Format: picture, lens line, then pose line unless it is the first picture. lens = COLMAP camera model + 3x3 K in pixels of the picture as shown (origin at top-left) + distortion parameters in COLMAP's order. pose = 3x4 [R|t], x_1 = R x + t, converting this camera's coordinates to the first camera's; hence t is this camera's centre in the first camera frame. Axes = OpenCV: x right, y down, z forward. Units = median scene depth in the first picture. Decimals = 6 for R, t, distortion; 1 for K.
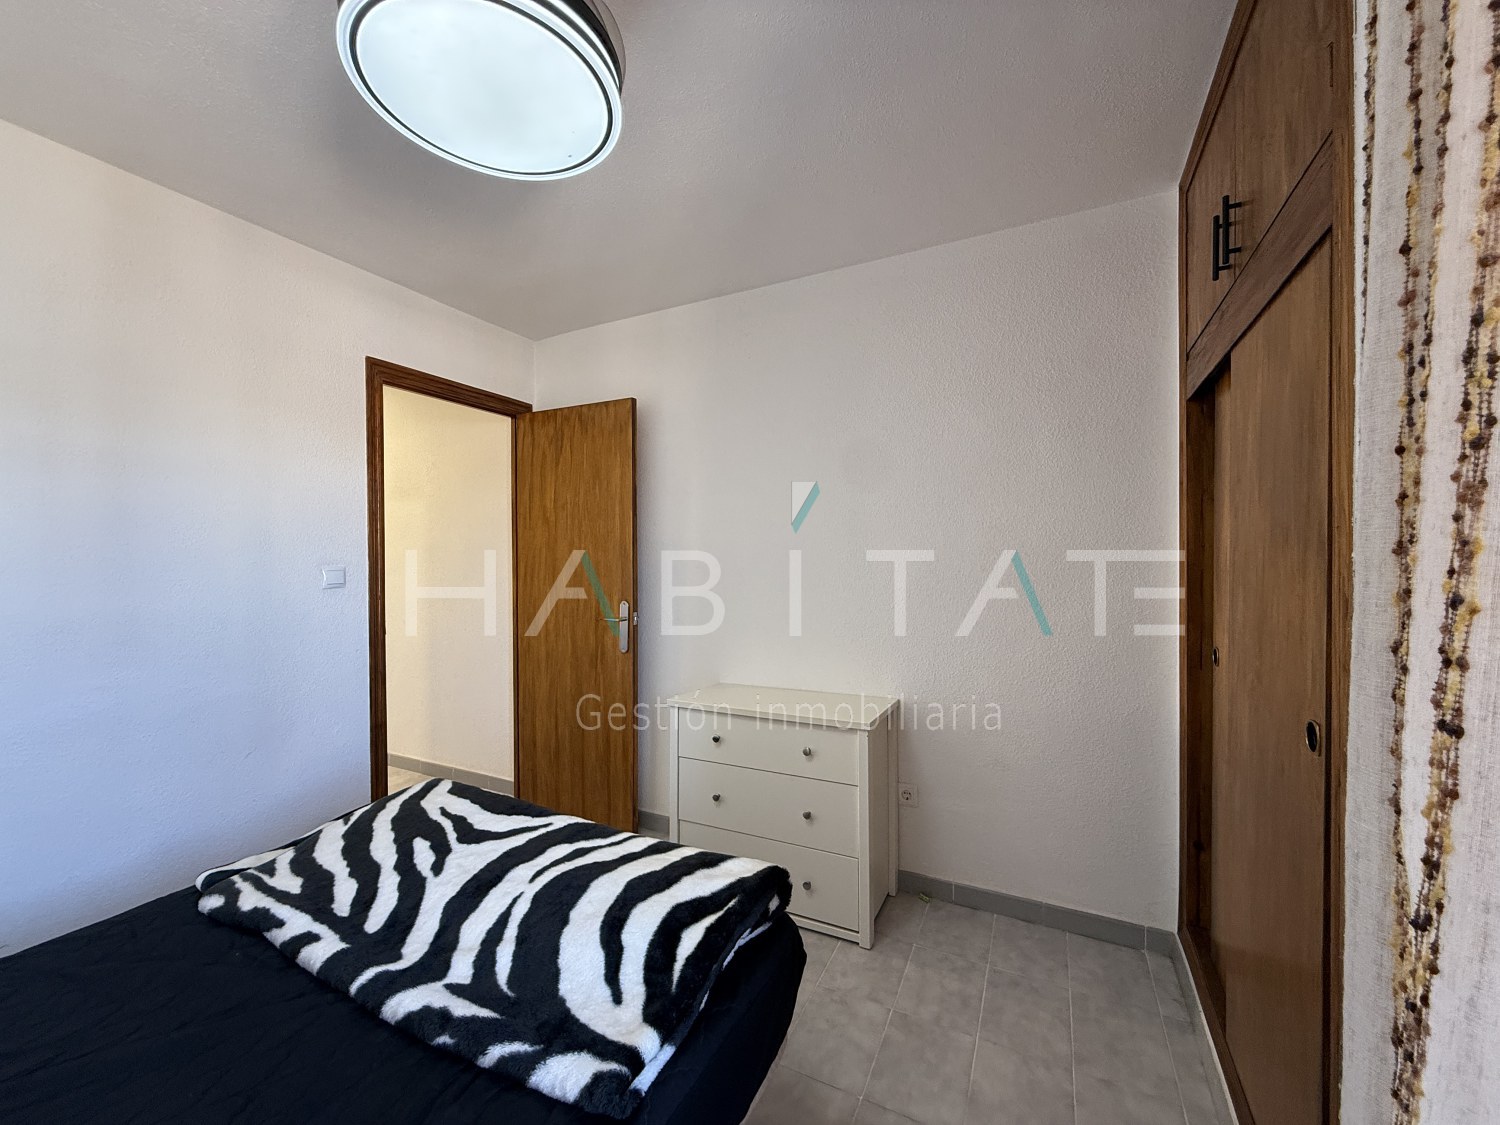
lens RADIAL K [[599.1, 0, 746.2], [0, 599.1, 562.6], [0, 0, 1]] dist [-0.000407, 0.000046]
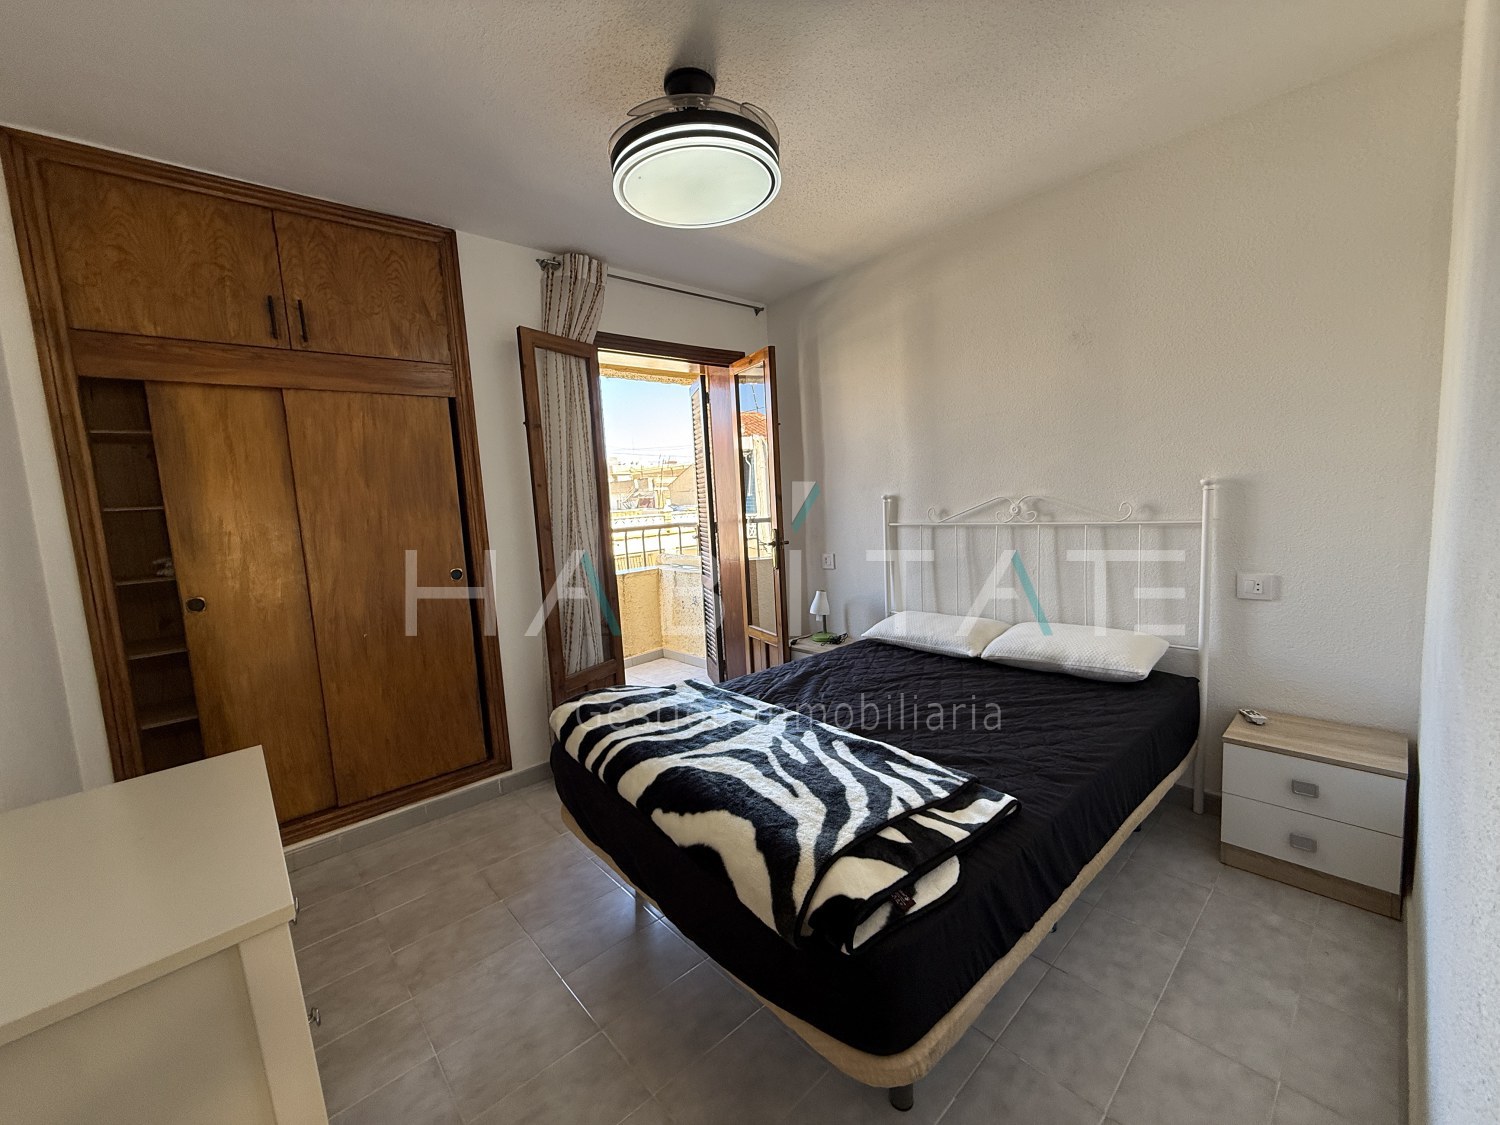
lens RADIAL K [[594.3, 0, 738.7], [0, 594.3, 557.8], [0, 0, 1]] dist [-0.000455, -0.000027]
pose [[-0.926143, 0.023683, 0.376428, -0.850746], [0.072851, 0.990465, 0.116923, -0.001497], [-0.370070, 0.135710, -0.919038, 1.957016]]
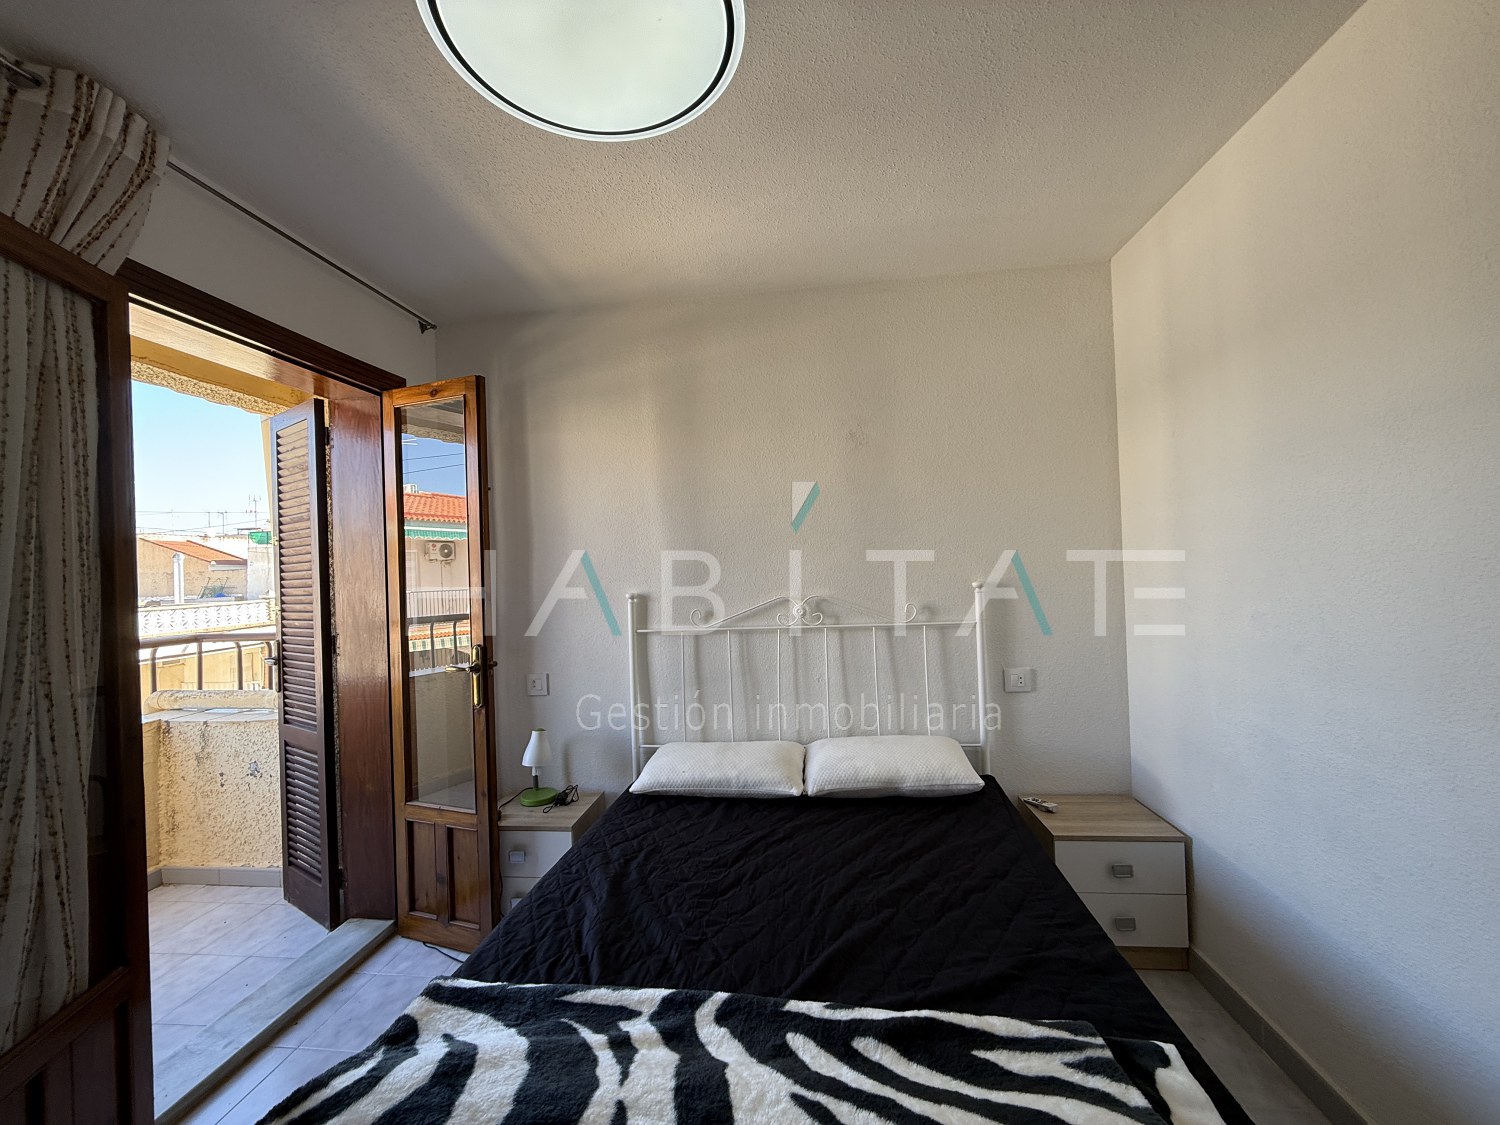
lens RADIAL K [[597.8, 0, 744.7], [0, 597.8, 561.1], [0, 0, 1]] dist [-0.000648, -0.000436]
pose [[-0.938629, 0.039349, -0.342678, -0.256183], [0.037679, 0.999223, 0.011534, -0.035687], [0.342866, -0.002086, -0.939382, 1.440764]]
